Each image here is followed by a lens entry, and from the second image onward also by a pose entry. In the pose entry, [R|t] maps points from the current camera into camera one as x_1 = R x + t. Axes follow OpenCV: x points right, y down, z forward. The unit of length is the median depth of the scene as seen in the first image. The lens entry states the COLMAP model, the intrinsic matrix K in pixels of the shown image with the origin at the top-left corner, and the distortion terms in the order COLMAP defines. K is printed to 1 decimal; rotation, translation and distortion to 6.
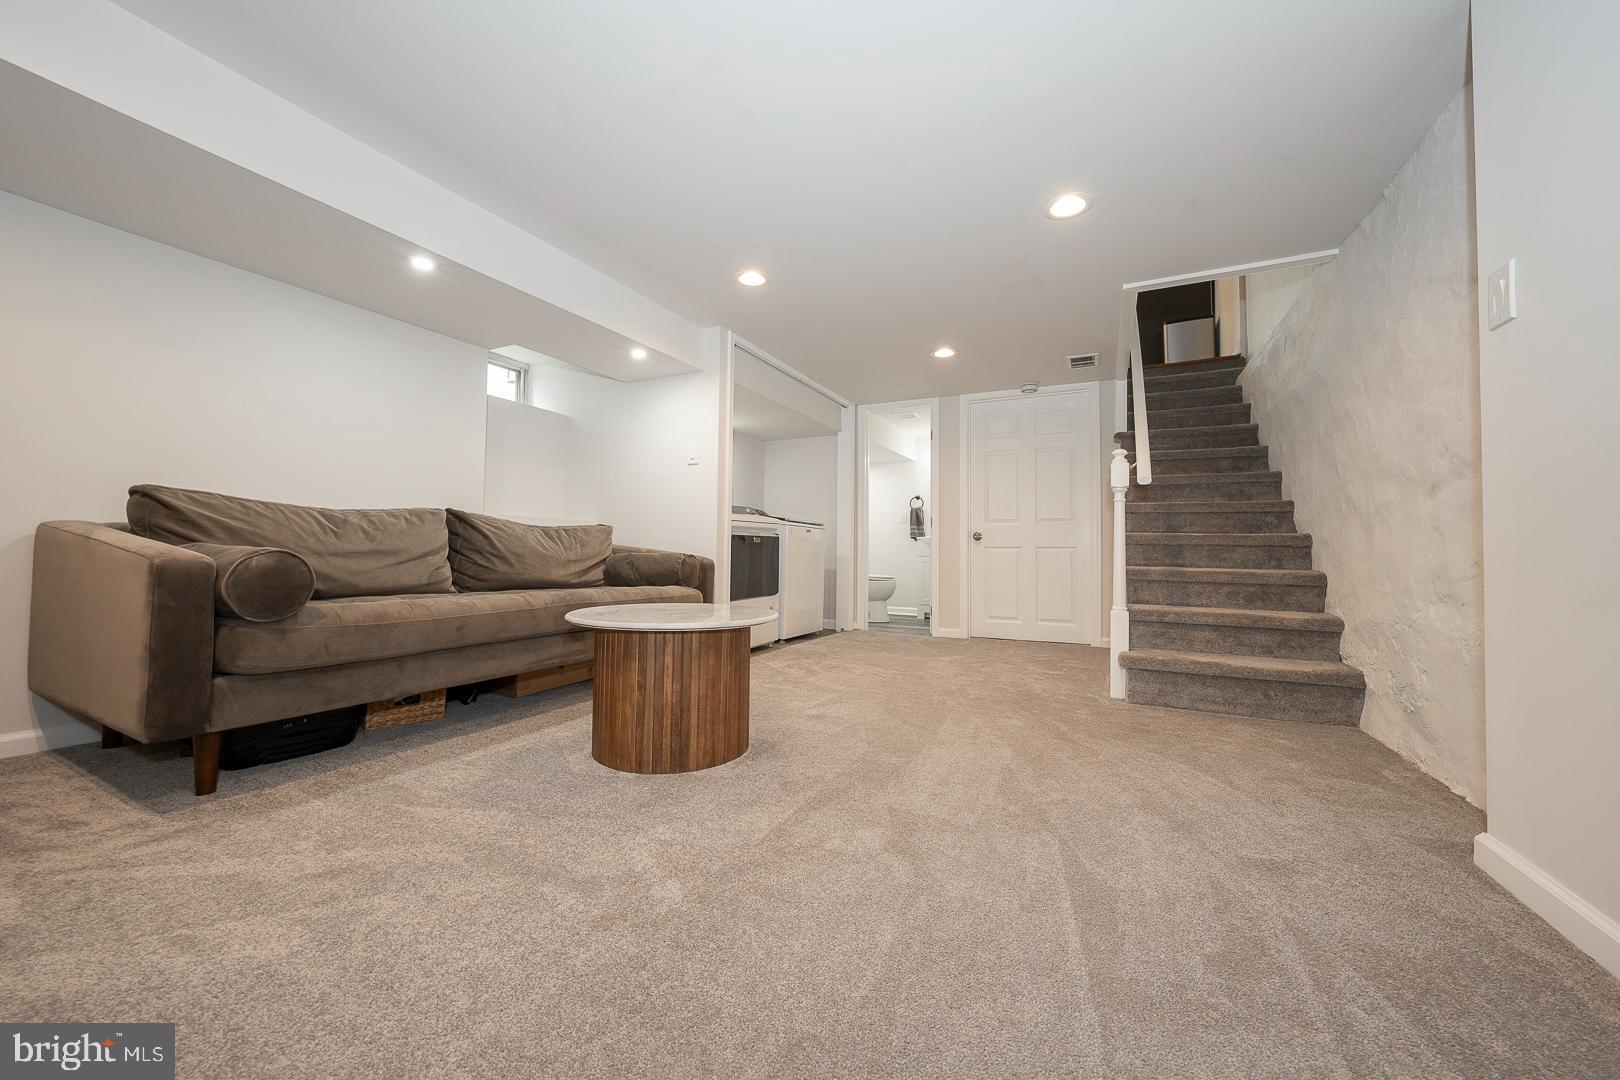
lens RADIAL K [[556.5, 0, 812.0], [0, 556.5, 534.3], [0, 0, 1]] dist [-0.031489, 0.007151]
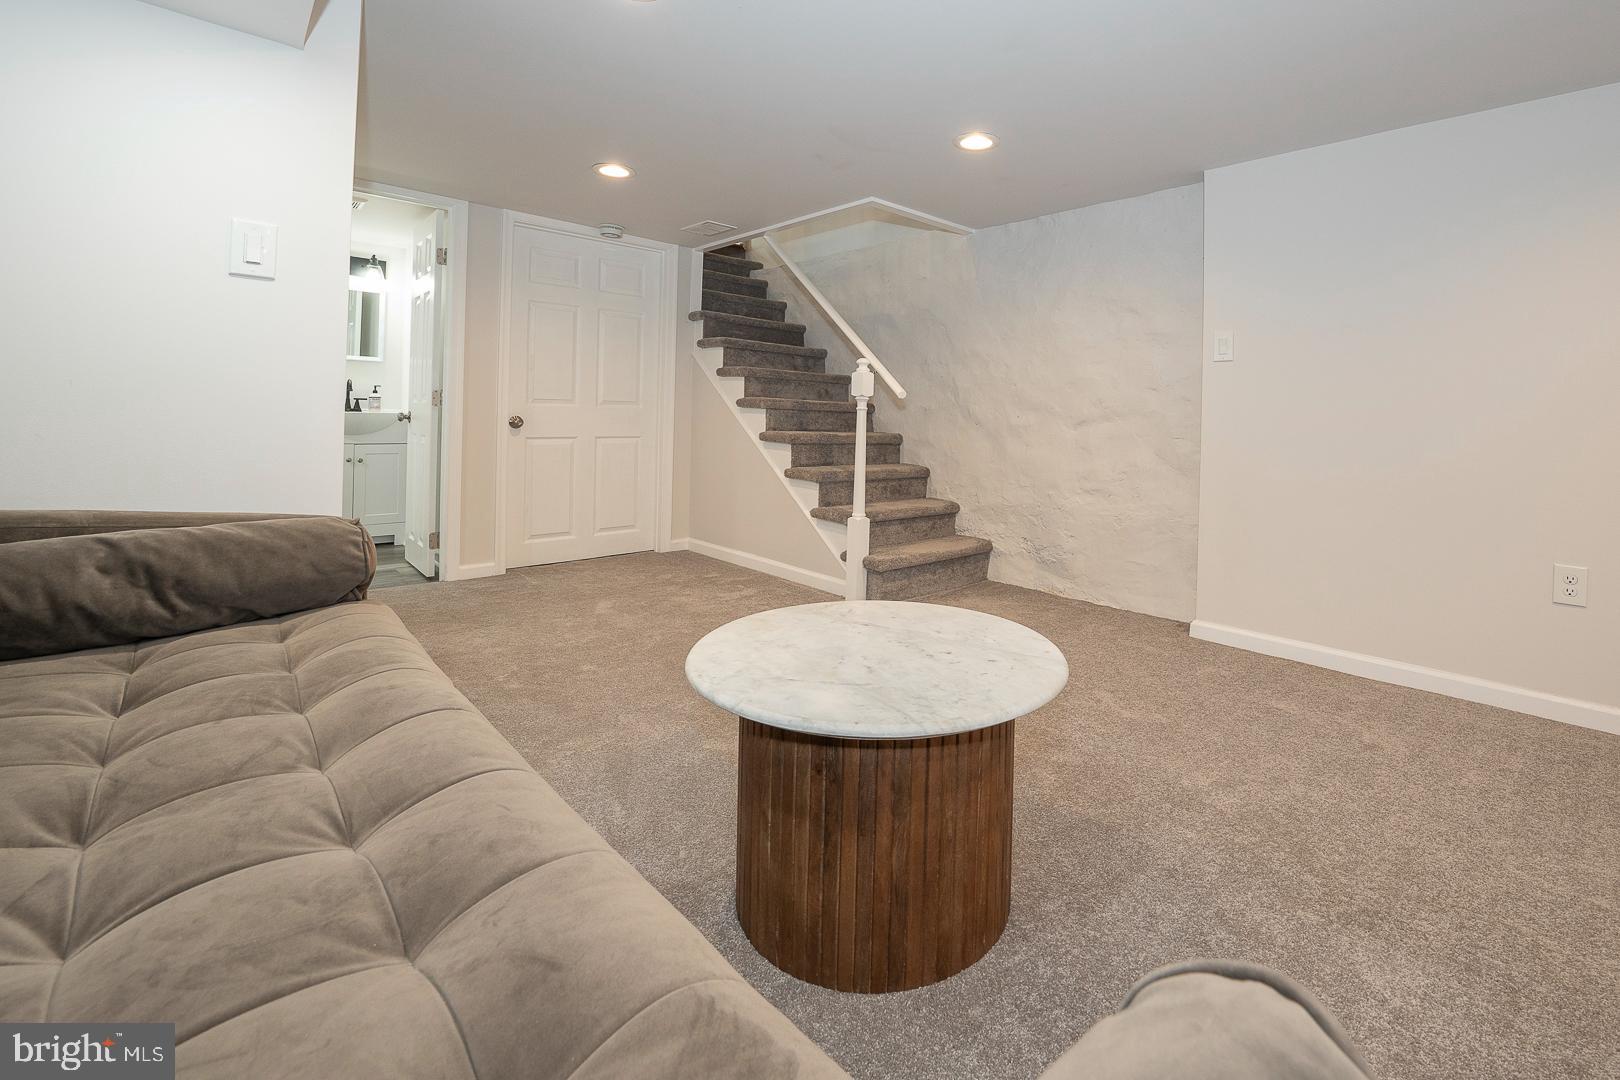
lens RADIAL K [[728.8, 0, 812.7], [0, 728.8, 410.9], [0, 0, 1]] dist [-0.000581, 0.000071]
pose [[0.359618, -0.004219, 0.933090, -0.762899], [-0.044597, 0.998769, 0.021703, -0.086182], [-0.932033, -0.049418, 0.358987, 0.622417]]
